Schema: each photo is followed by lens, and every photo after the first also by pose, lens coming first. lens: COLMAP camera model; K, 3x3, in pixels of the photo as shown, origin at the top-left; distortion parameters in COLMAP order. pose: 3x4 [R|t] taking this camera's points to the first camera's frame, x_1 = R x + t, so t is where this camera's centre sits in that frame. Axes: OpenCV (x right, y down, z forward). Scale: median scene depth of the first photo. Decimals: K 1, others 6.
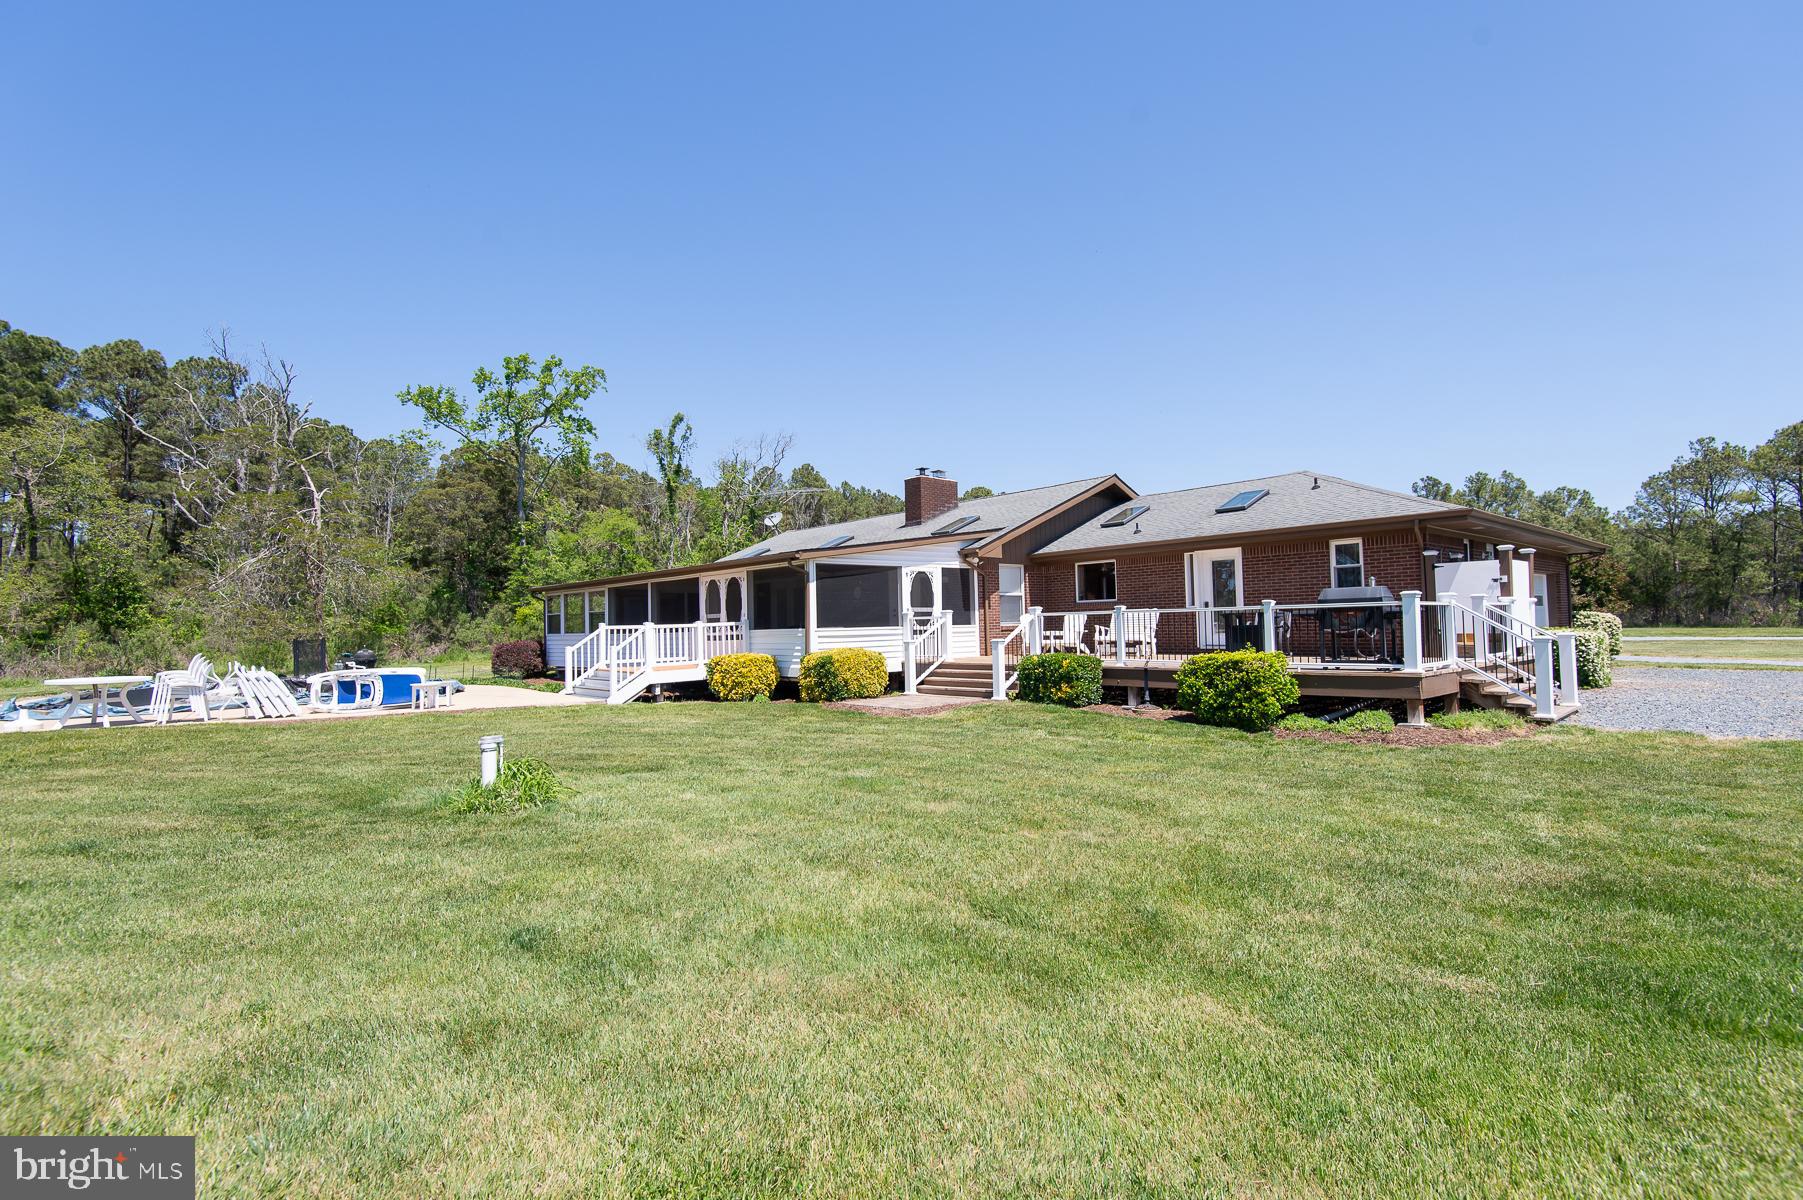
lens RADIAL K [[835.0, 0, 901.5], [0, 835.0, 600.0], [0, 0, 1]] dist [0.060968, -0.047036]
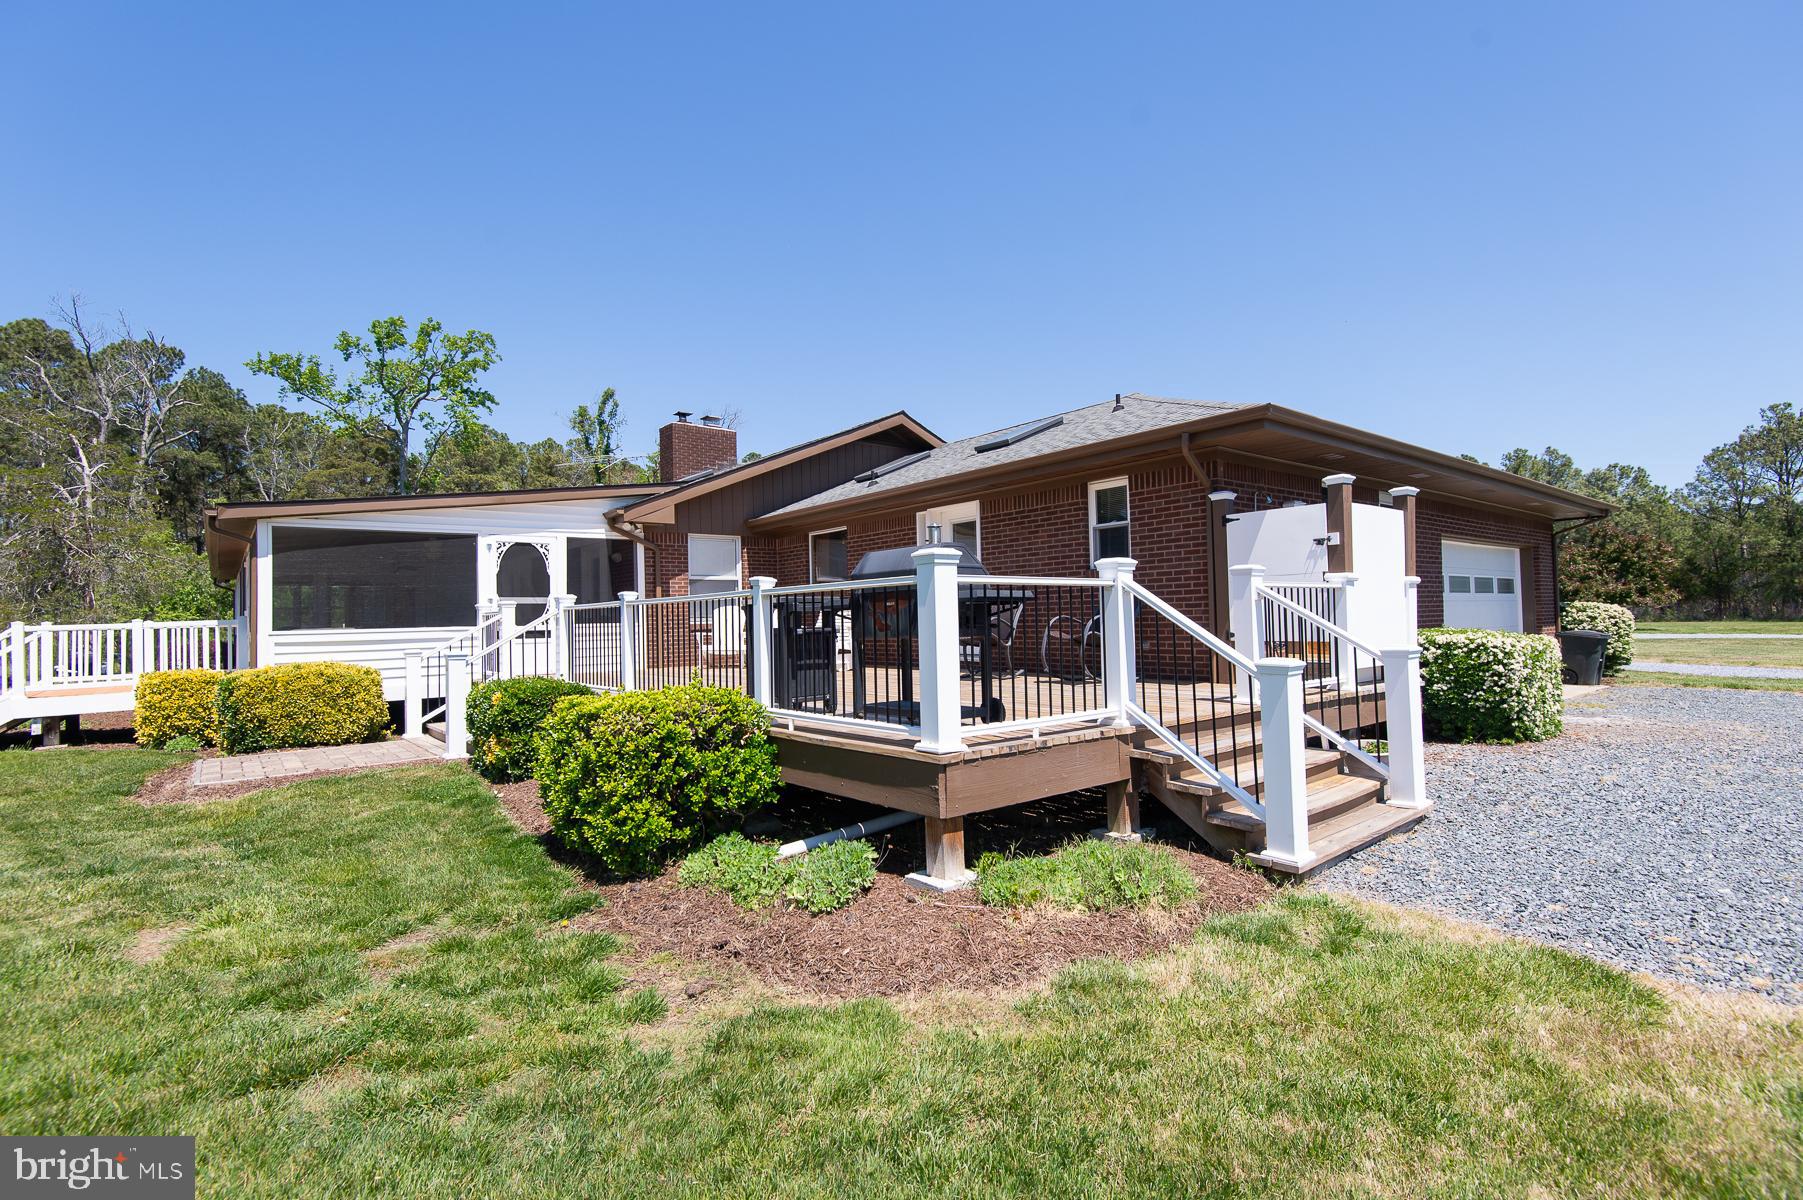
lens RADIAL K [[843.1, 0, 894.8], [0, 843.1, 602.6], [0, 0, 1]] dist [0.042649, -0.029927]
pose [[0.998847, -0.001856, -0.047968, 0.172061], [0.002386, 0.999937, 0.010990, 0.003115], [0.047945, -0.011092, 0.998788, 0.170937]]
